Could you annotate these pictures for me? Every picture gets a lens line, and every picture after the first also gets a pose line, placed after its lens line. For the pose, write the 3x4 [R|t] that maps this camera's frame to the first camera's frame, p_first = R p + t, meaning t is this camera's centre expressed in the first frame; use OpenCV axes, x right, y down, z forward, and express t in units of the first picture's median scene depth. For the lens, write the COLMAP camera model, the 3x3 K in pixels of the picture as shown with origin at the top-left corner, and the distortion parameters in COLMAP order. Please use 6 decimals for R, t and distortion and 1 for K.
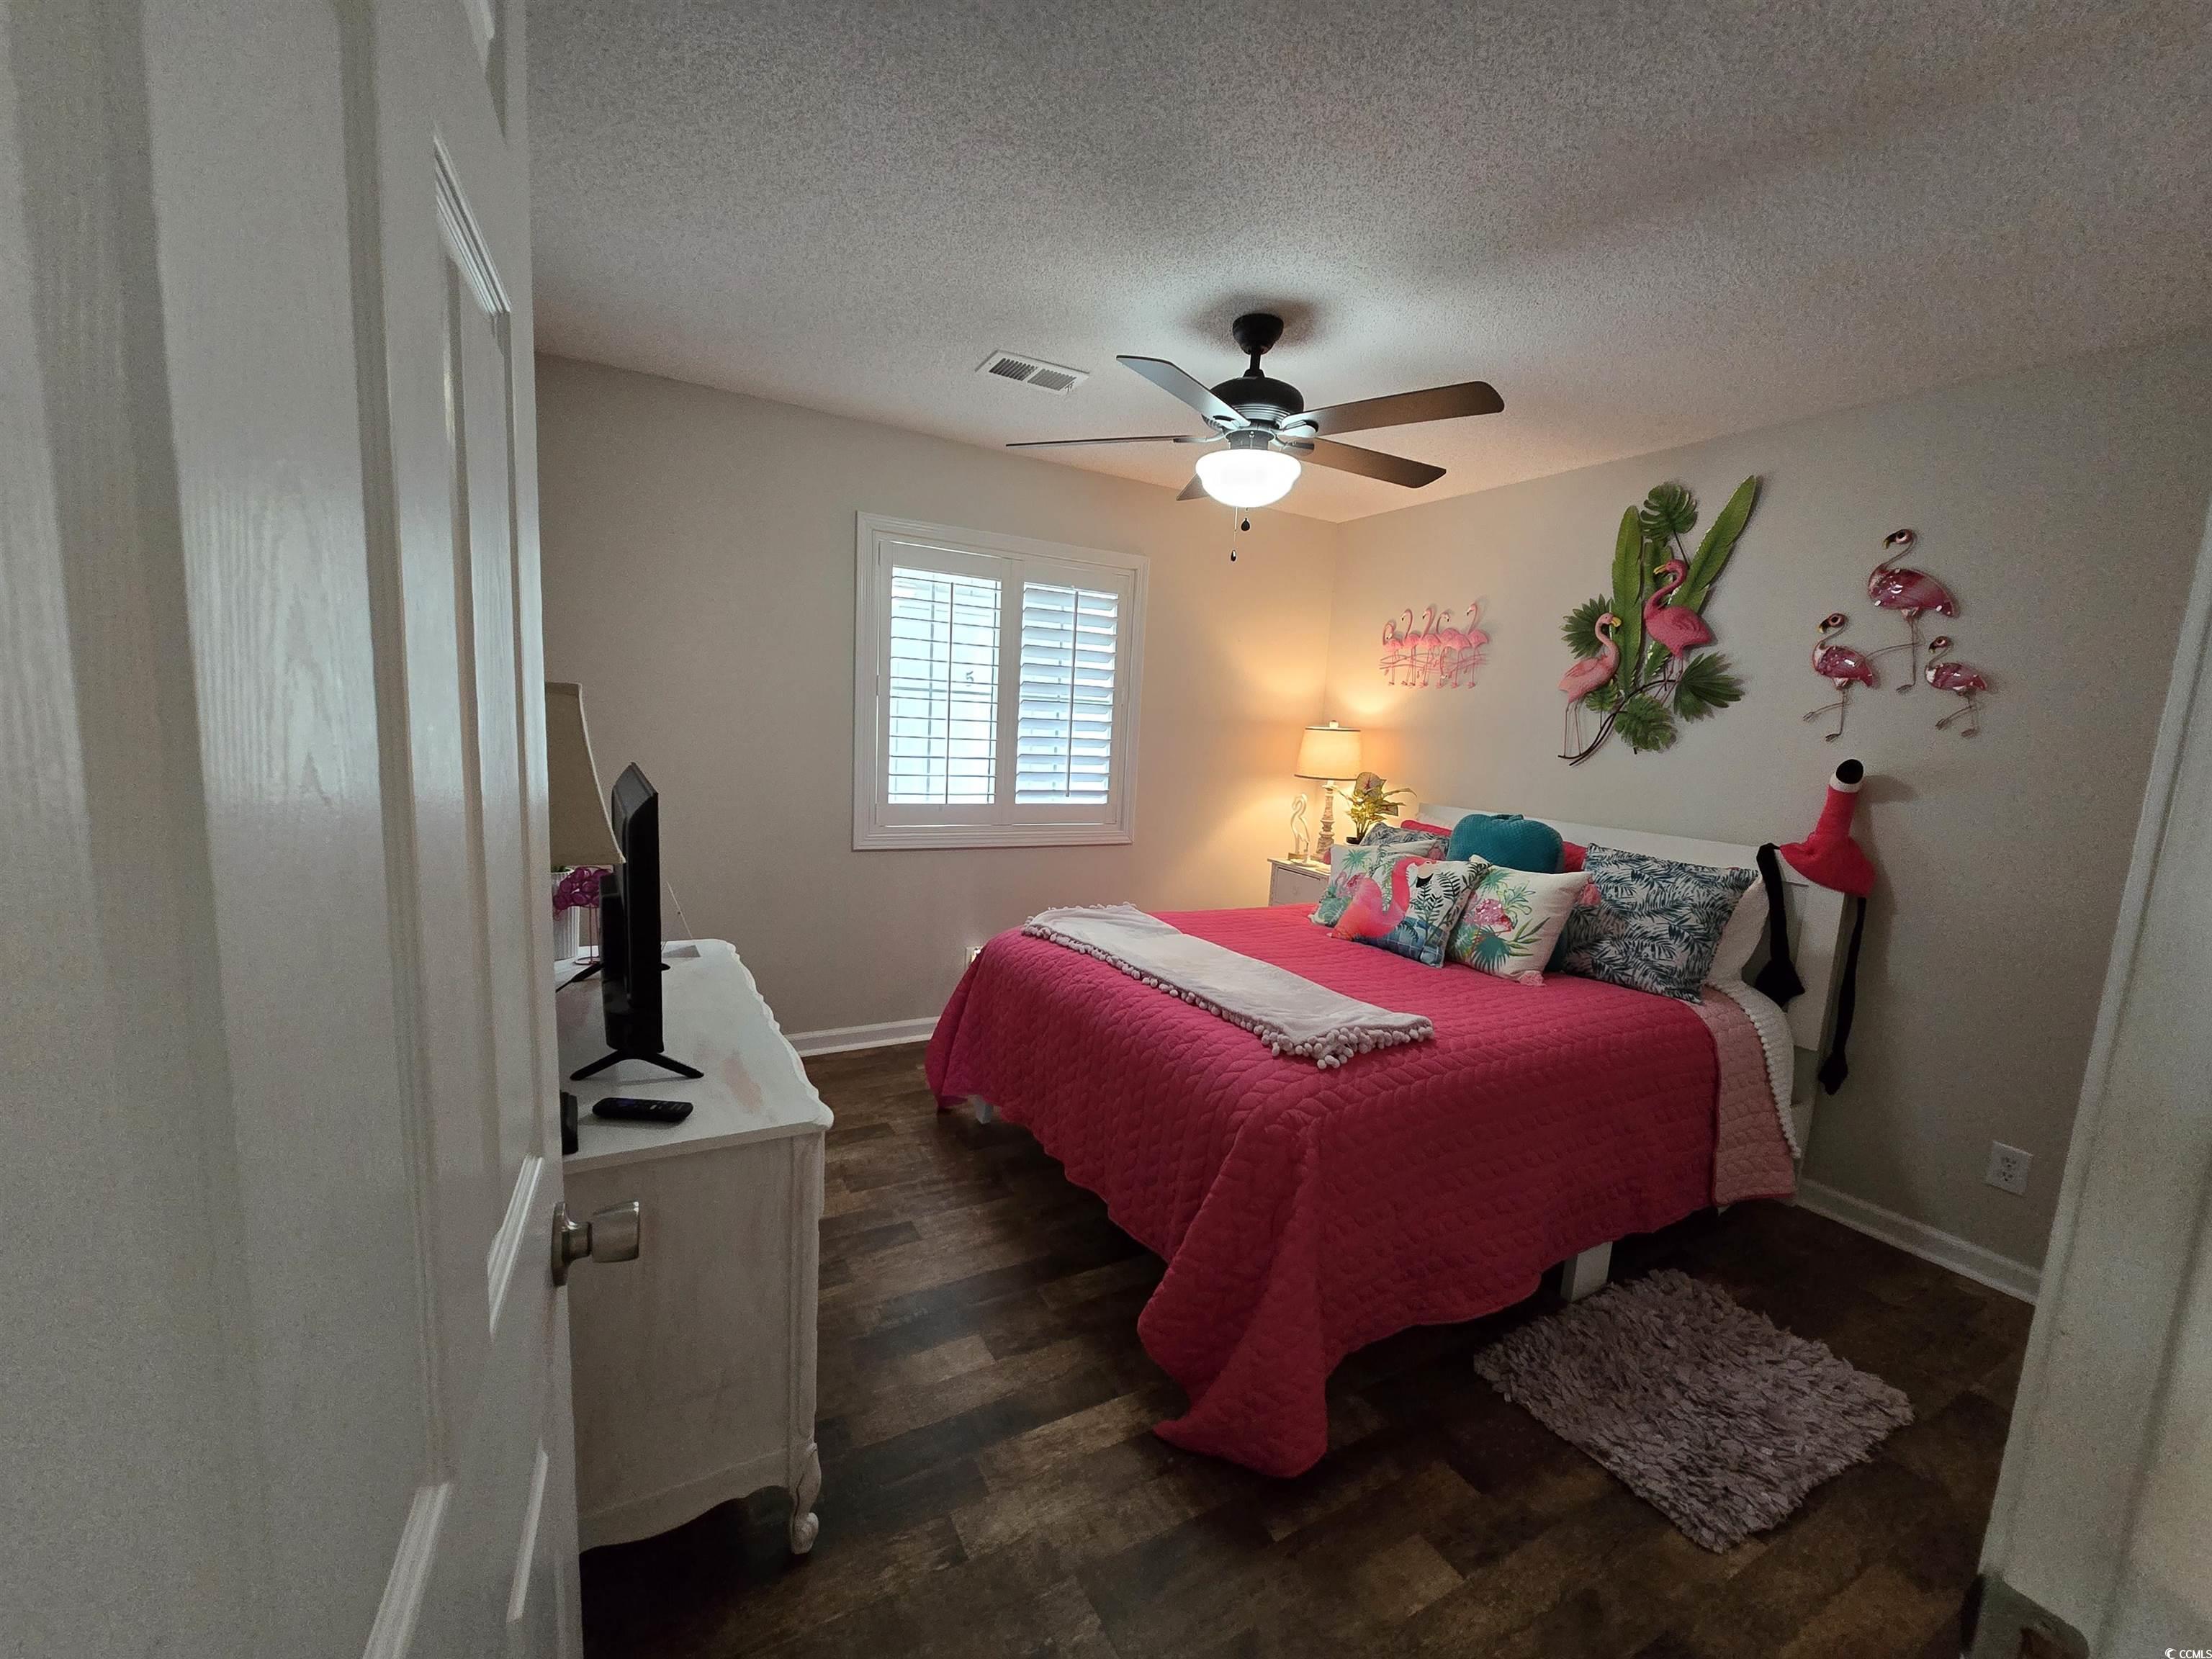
lens RADIAL K [[904.2, 0, 1111.0], [0, 904.2, 850.6], [0, 0, 1]] dist [0.001913, 0.000491]
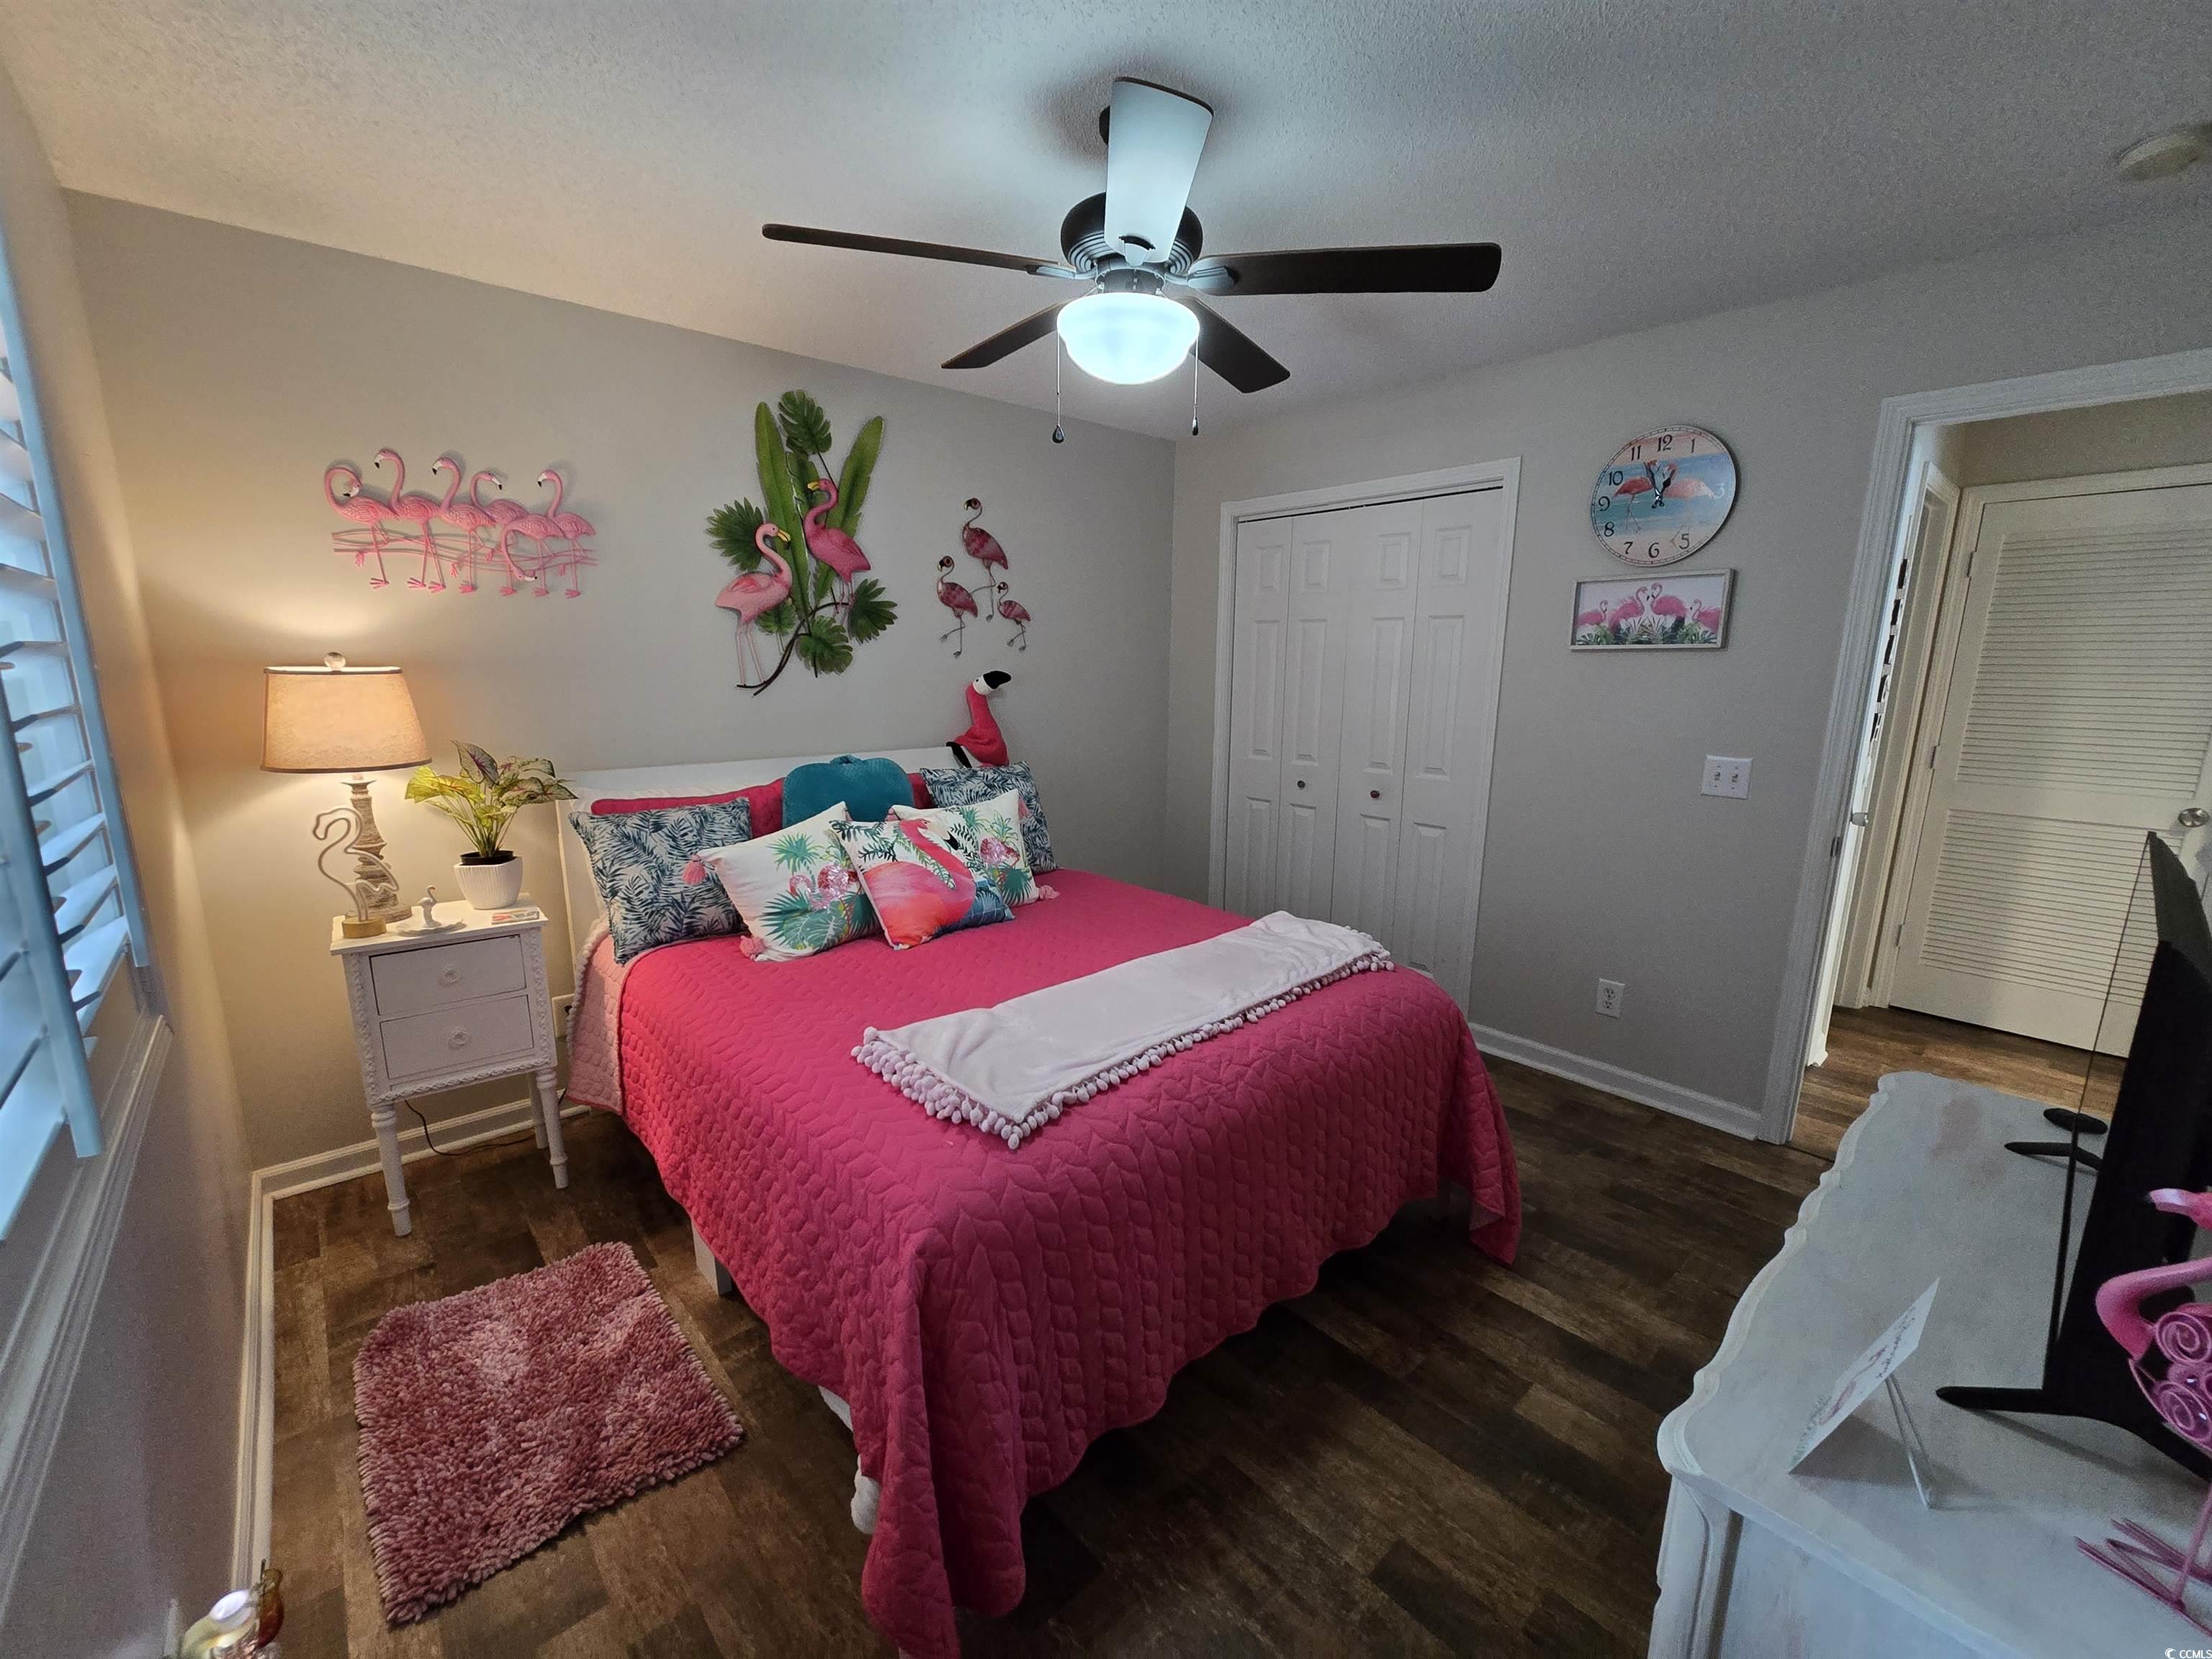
lens RADIAL K [[911.4, 0, 1113.6], [0, 911.4, 846.1], [0, 0, 1]] dist [-0.000349, 0.000748]
pose [[-0.206967, -0.254188, 0.944750, -0.526577], [0.120045, 0.951764, 0.282373, -0.193490], [-0.970955, 0.171855, -0.166470, 0.987092]]
